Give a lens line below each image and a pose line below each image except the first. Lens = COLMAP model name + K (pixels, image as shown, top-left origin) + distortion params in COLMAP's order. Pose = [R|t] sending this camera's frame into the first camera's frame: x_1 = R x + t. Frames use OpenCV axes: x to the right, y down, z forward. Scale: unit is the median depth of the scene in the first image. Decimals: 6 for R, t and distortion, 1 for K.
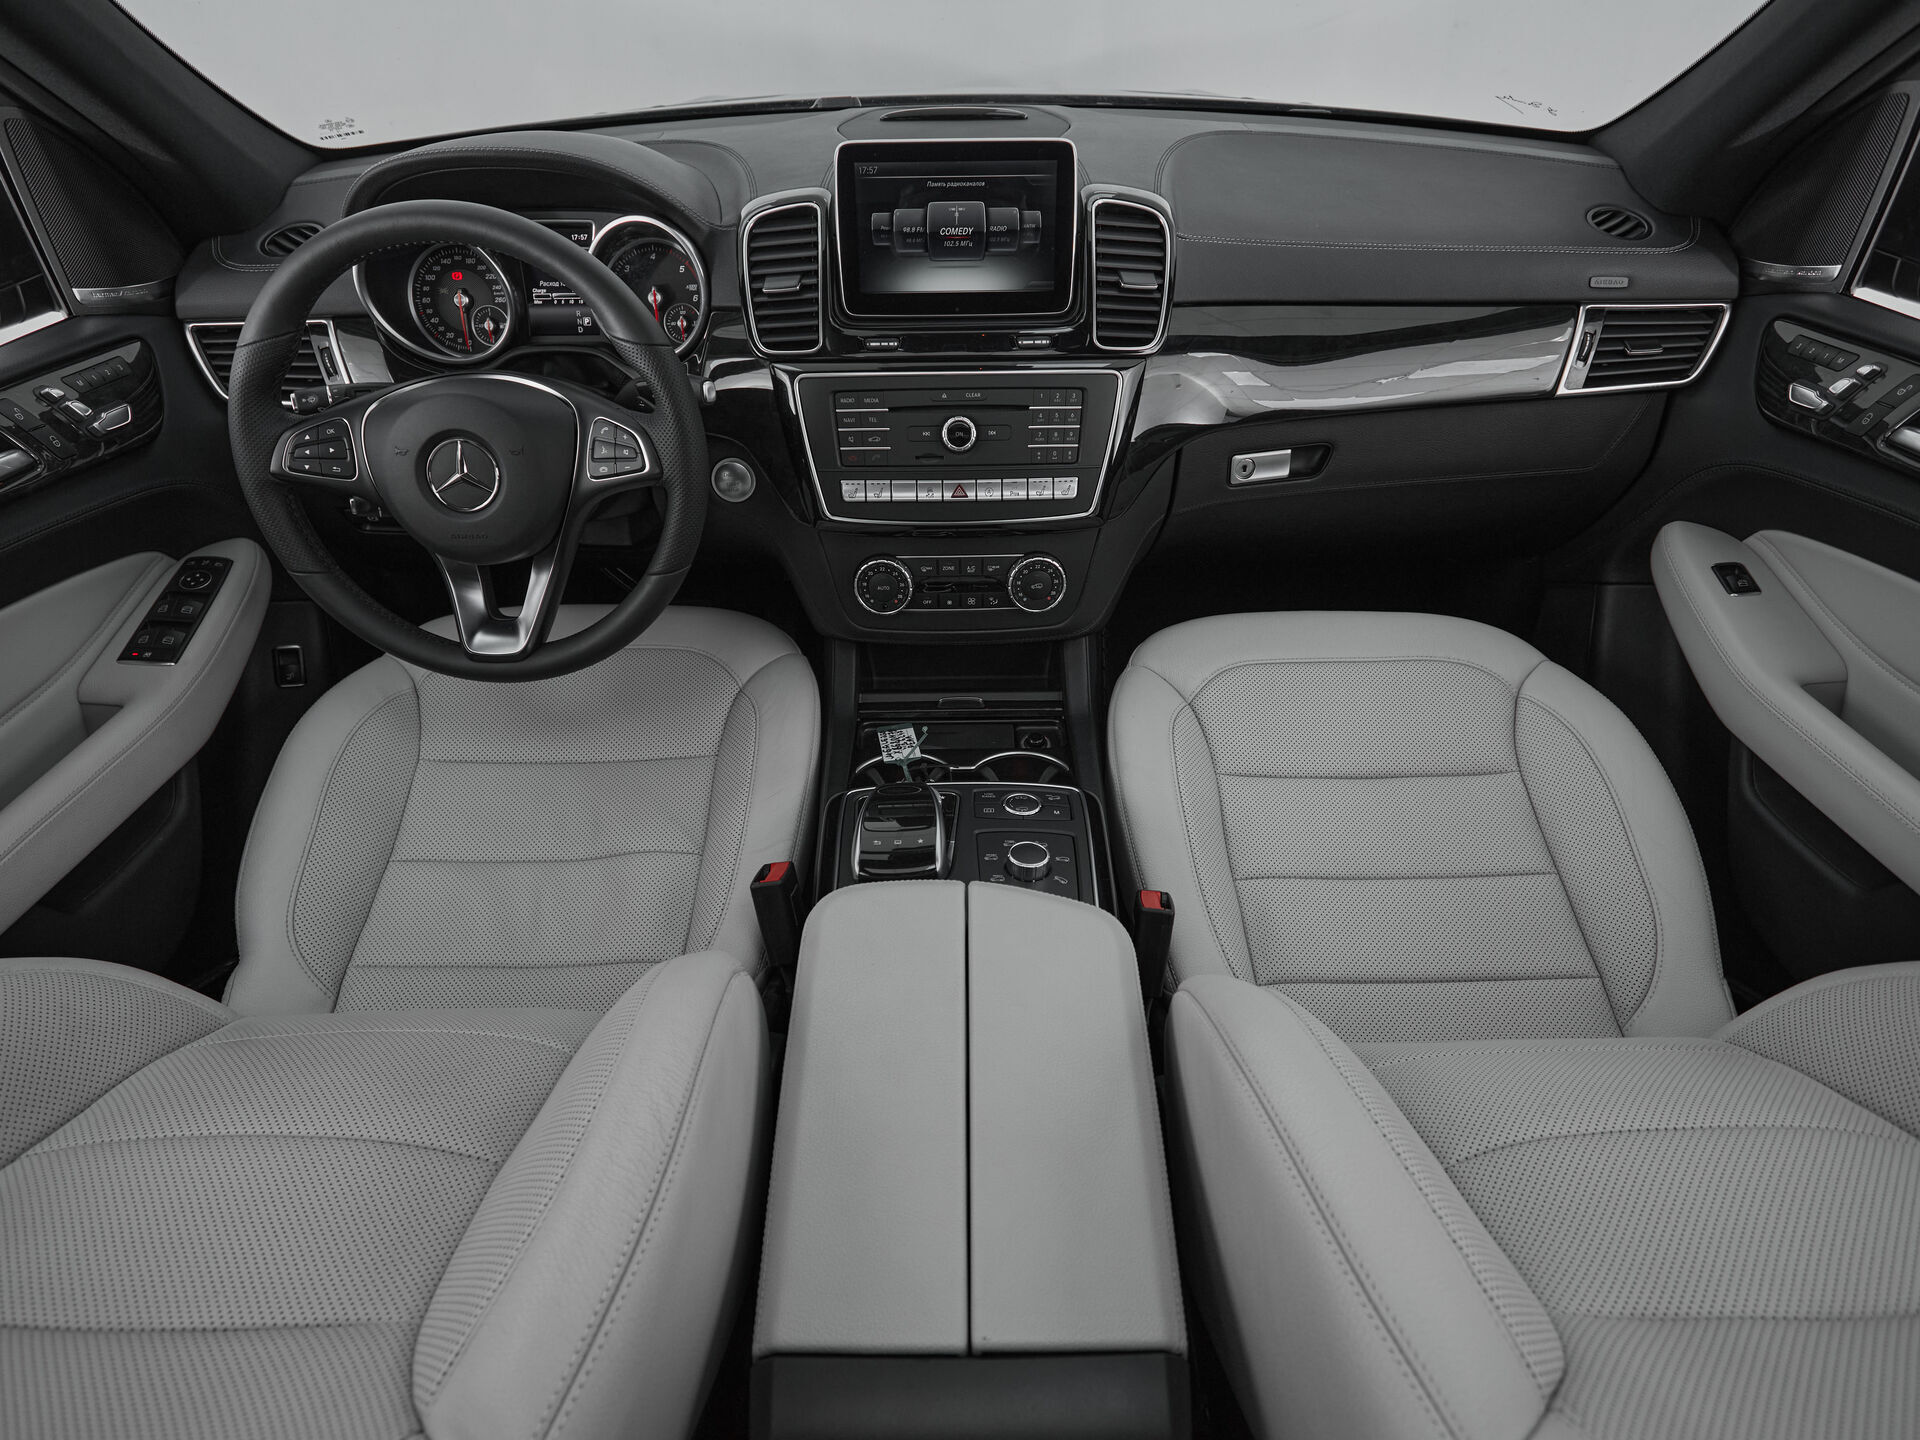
lens RADIAL K [[1027.6, 0, 950.6], [0, 1027.6, 695.6], [0, 0, 1]] dist [-0.003135, -0.000678]
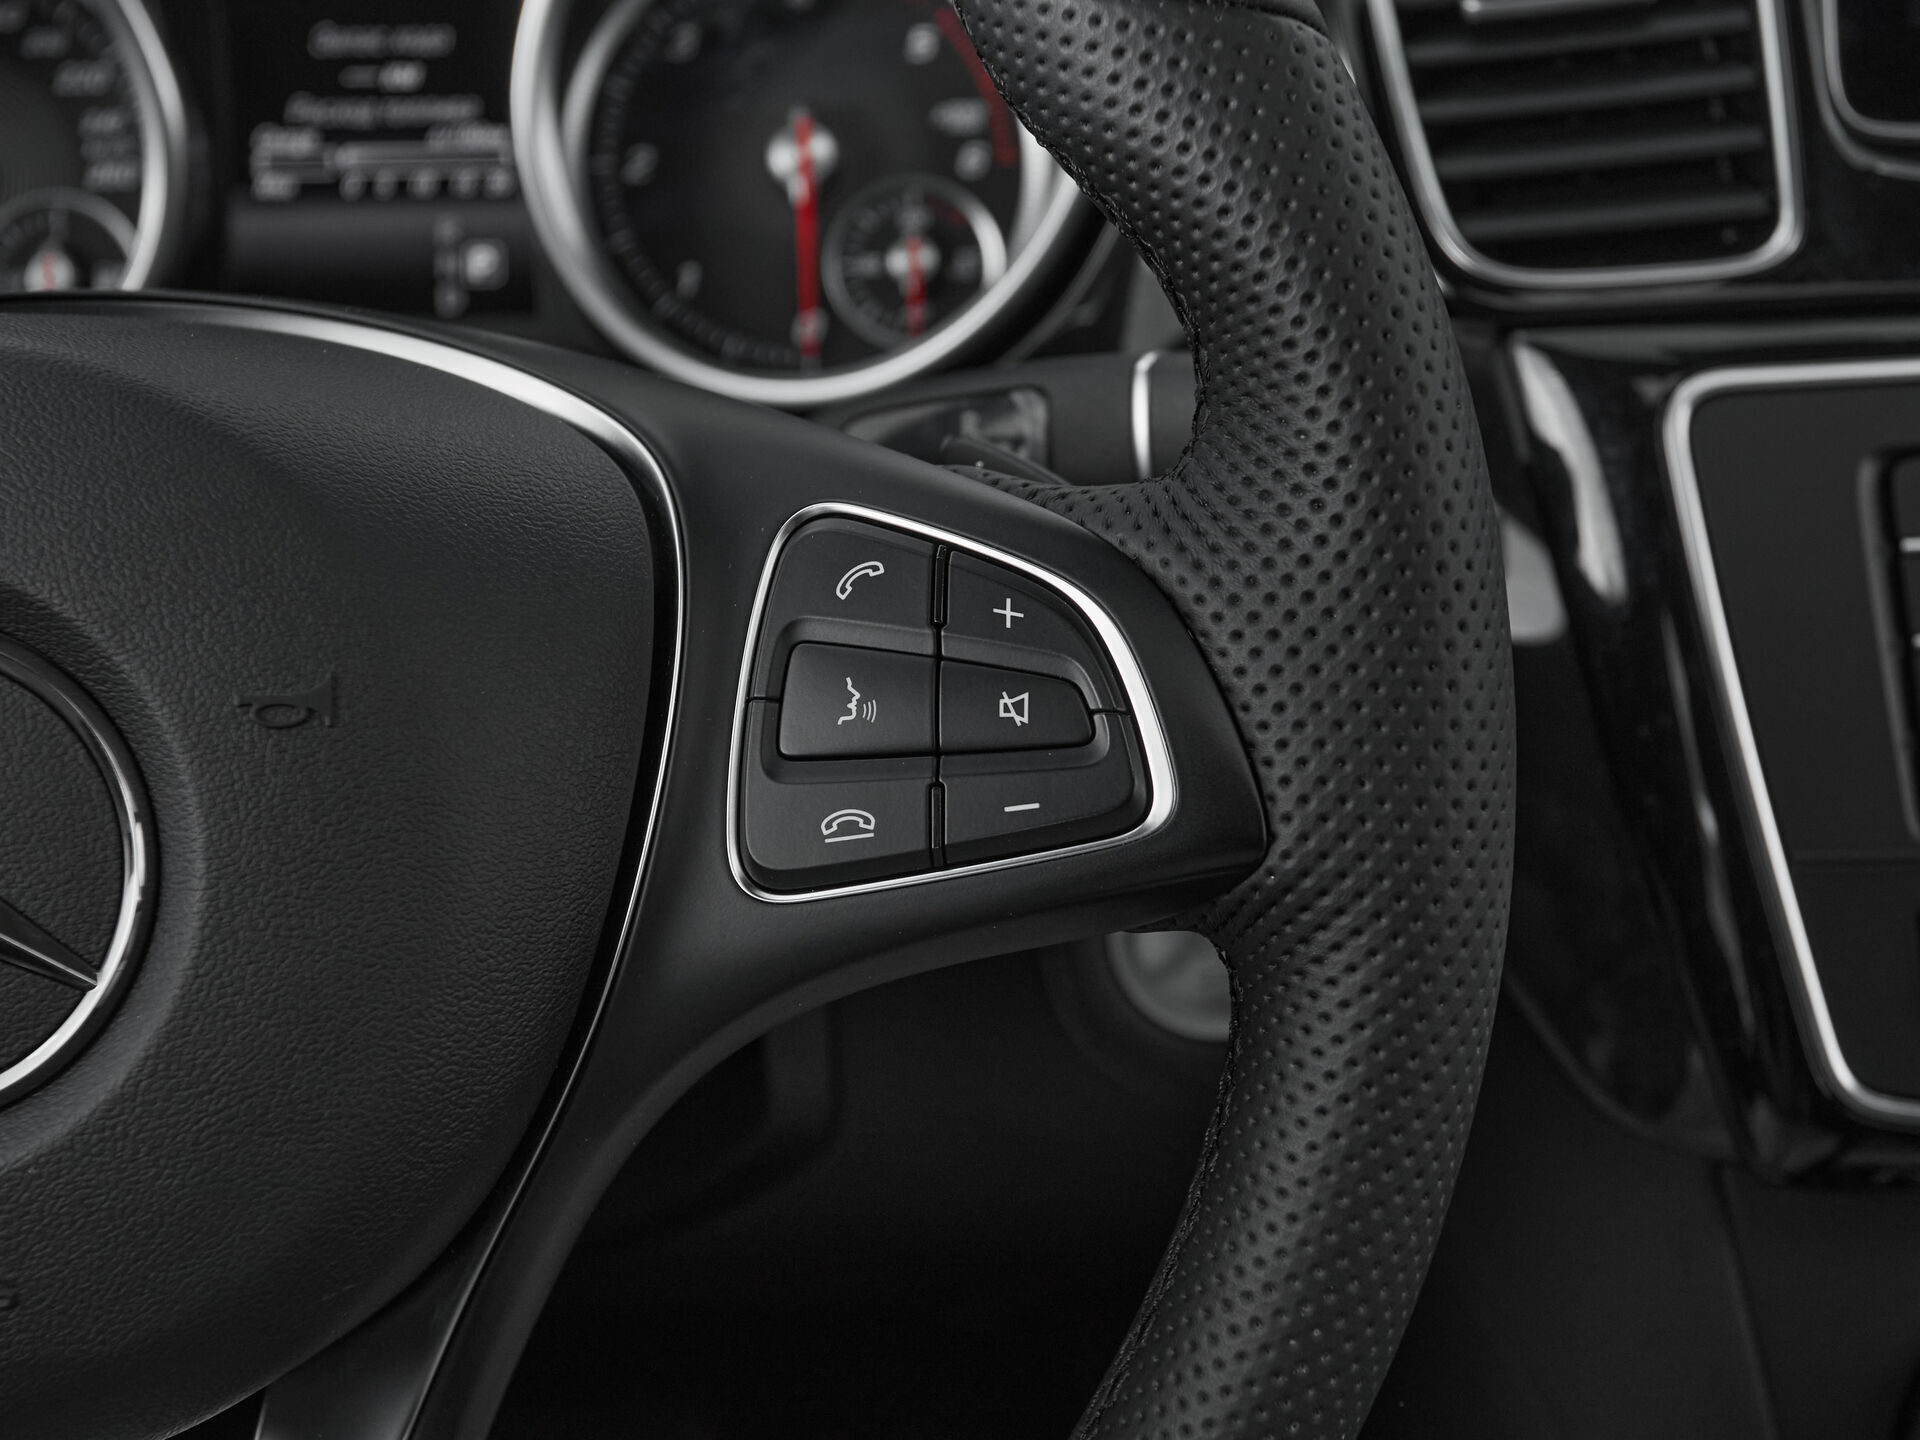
lens RADIAL K [[2357.2, 0, 935.9], [0, 2357.2, 779.2], [0, 0, 1]] dist [-0.027437, -0.001774]
pose [[0.999796, -0.009524, 0.017797, -0.292275], [0.014354, 0.955344, -0.295147, -0.110366], [-0.014191, 0.295342, 0.955286, 0.591077]]
